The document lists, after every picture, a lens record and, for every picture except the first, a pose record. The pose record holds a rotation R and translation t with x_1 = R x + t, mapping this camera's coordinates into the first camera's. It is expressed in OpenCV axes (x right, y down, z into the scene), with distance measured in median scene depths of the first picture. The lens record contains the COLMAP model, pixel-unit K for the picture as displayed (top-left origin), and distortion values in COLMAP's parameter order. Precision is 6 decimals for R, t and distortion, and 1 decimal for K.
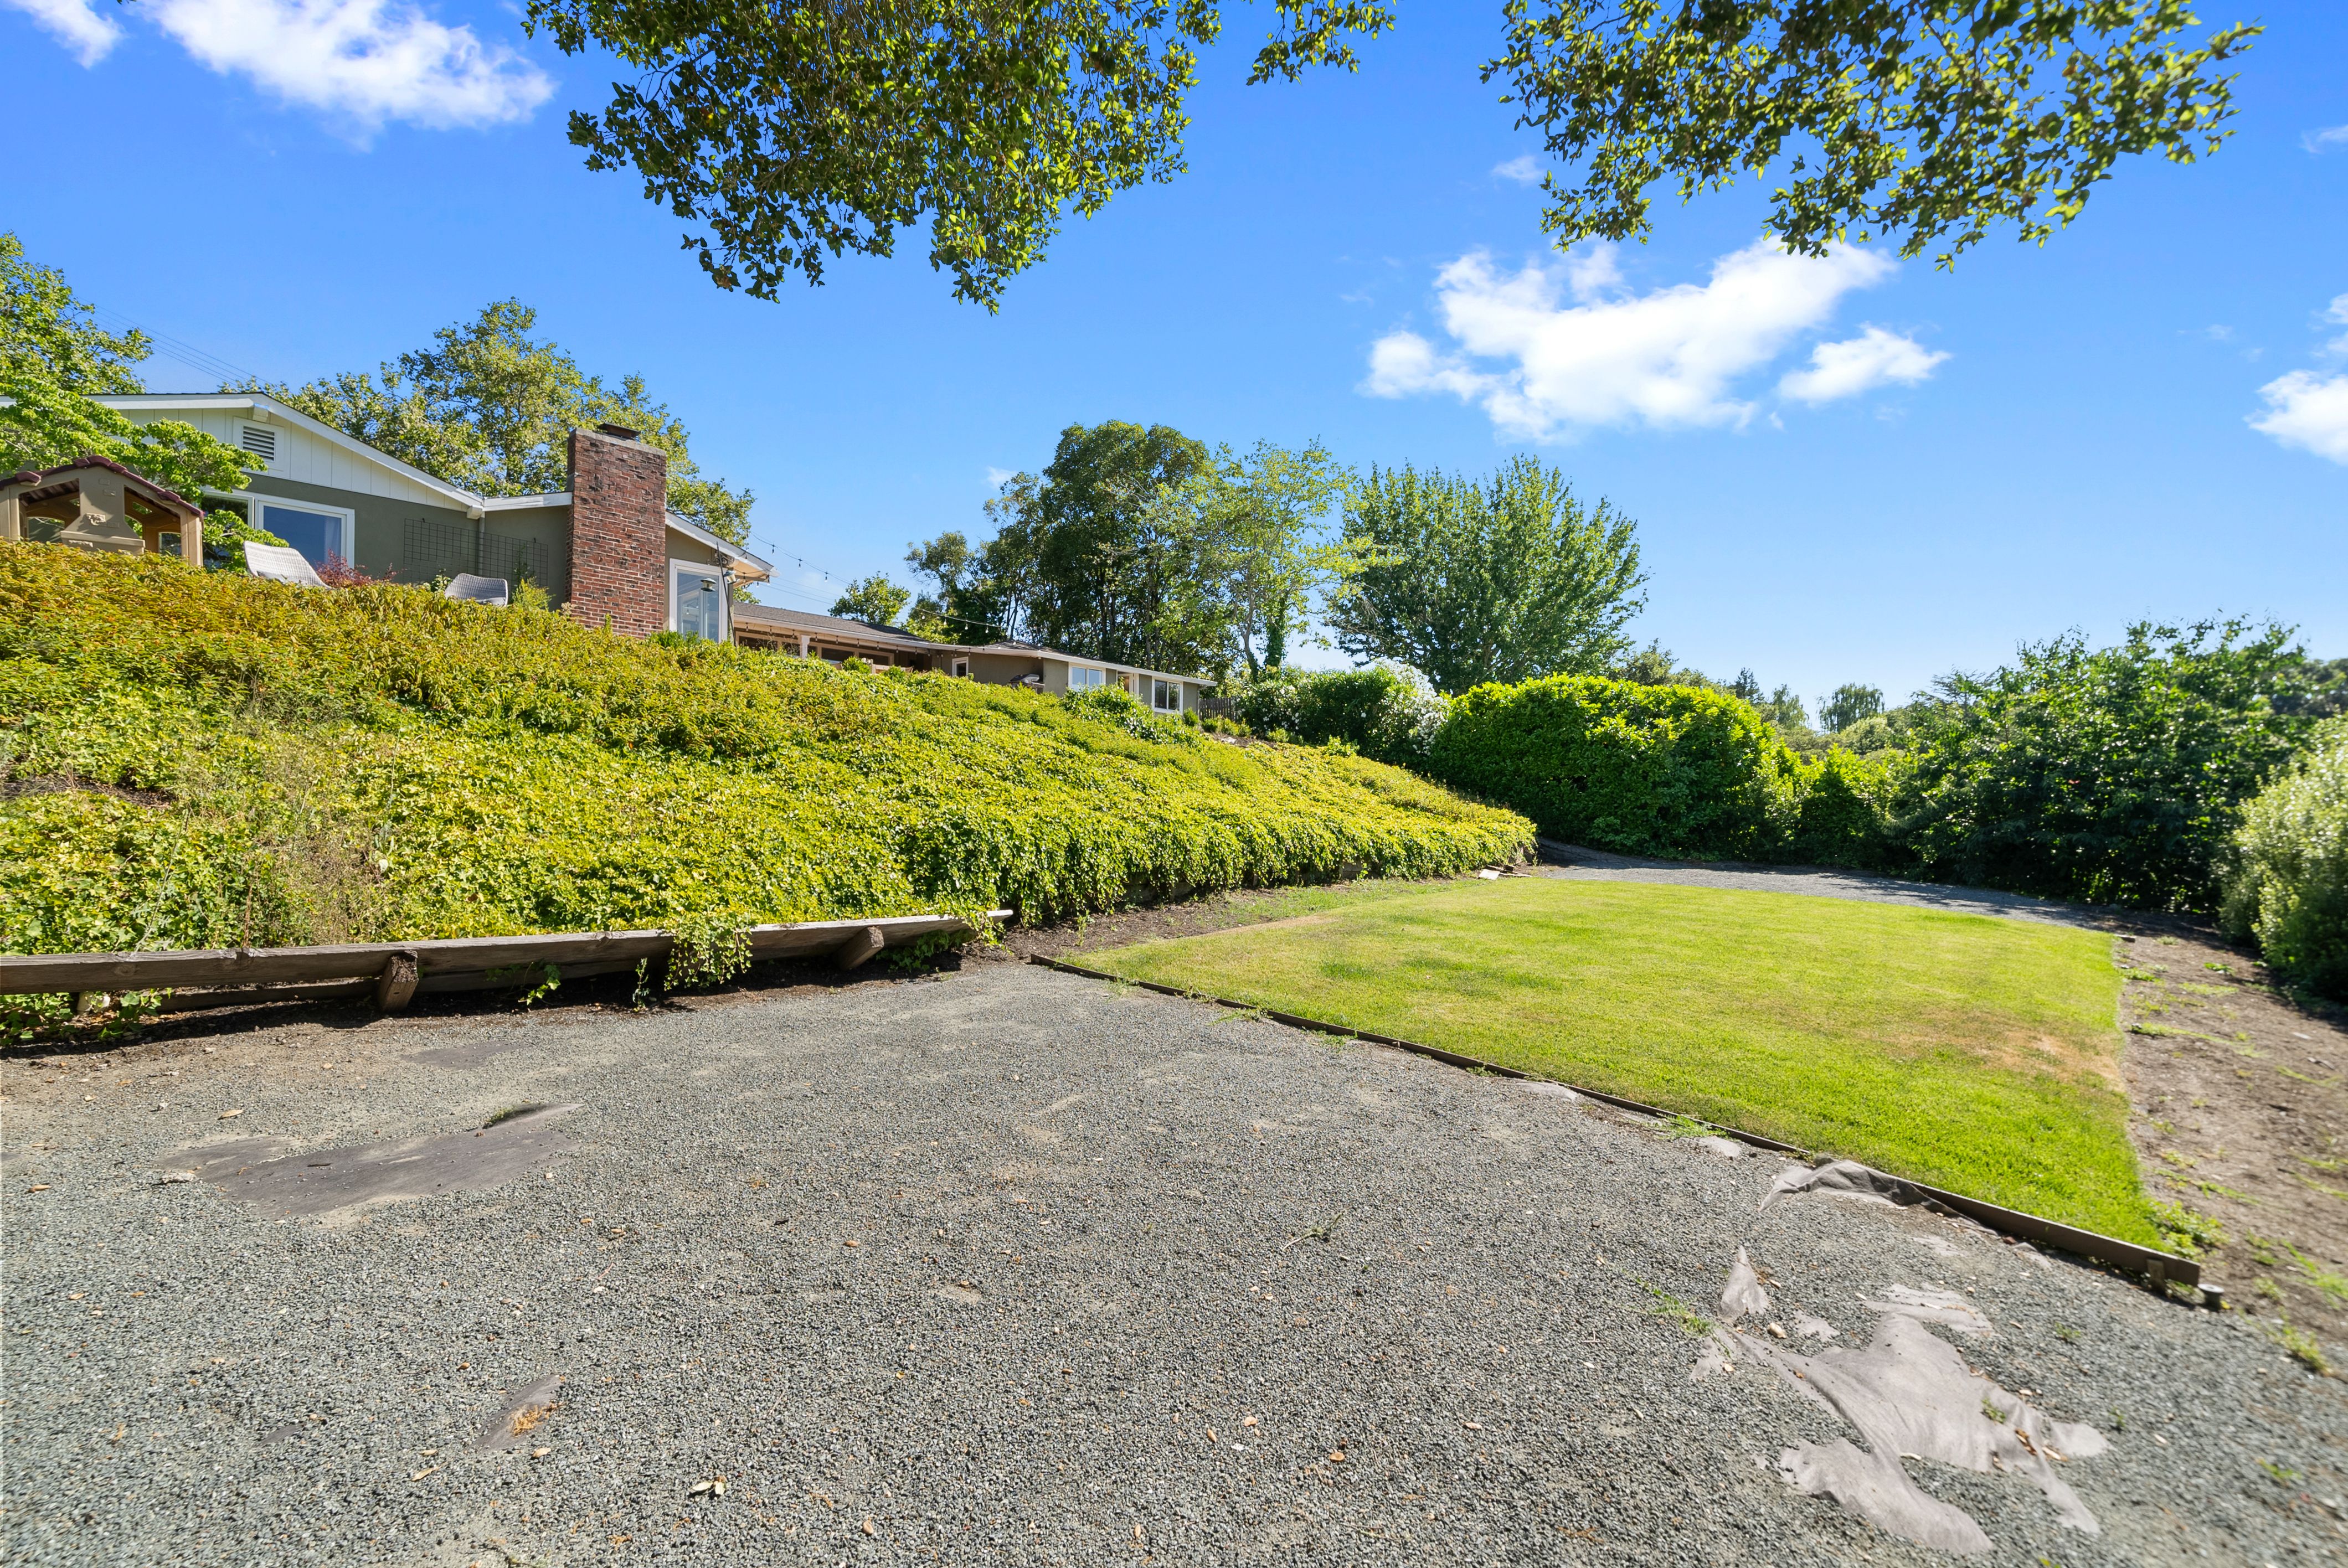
lens RADIAL K [[917.7, 0, 1167.9], [0, 917.7, 783.3], [0, 0, 1]] dist [-0.001492, 0.000148]
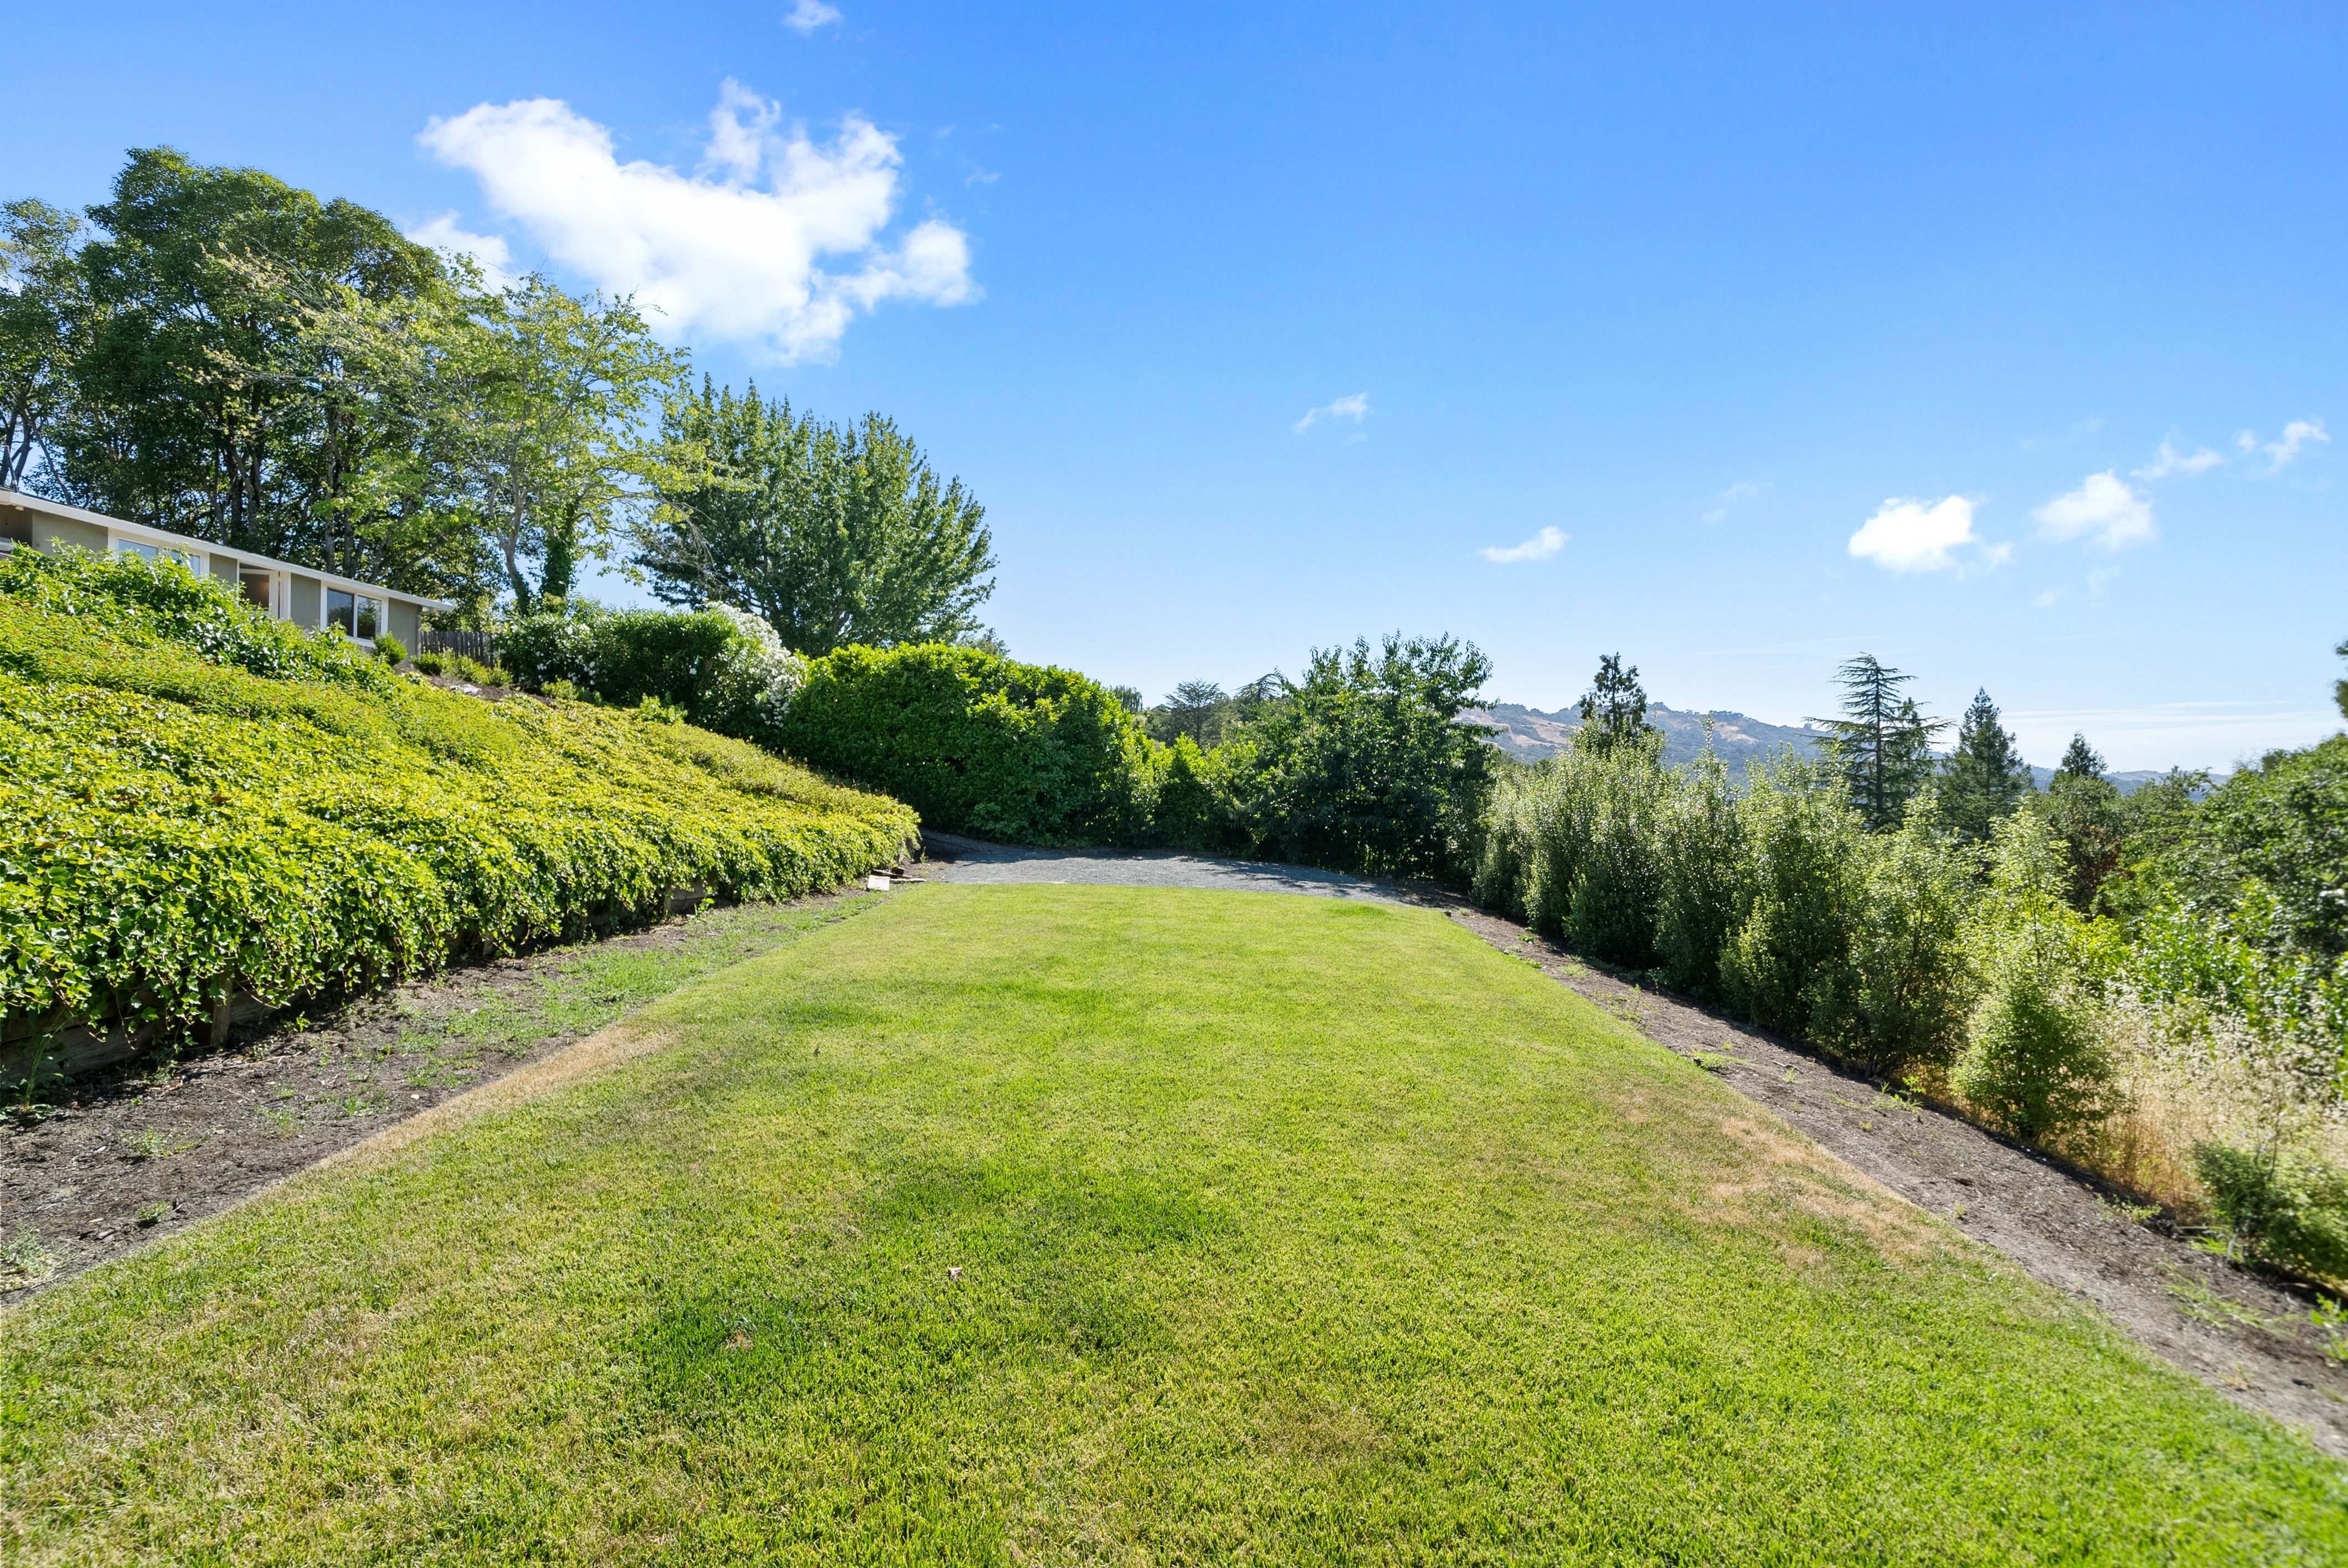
lens RADIAL K [[917.7, 0, 1167.9], [0, 917.7, 783.3], [0, 0, 1]] dist [-0.001492, 0.000148]
pose [[0.765868, 0.005008, 0.642978, 0.028029], [-0.020023, 0.999670, 0.016064, -0.001033], [-0.642686, -0.025178, 0.765716, 0.178219]]
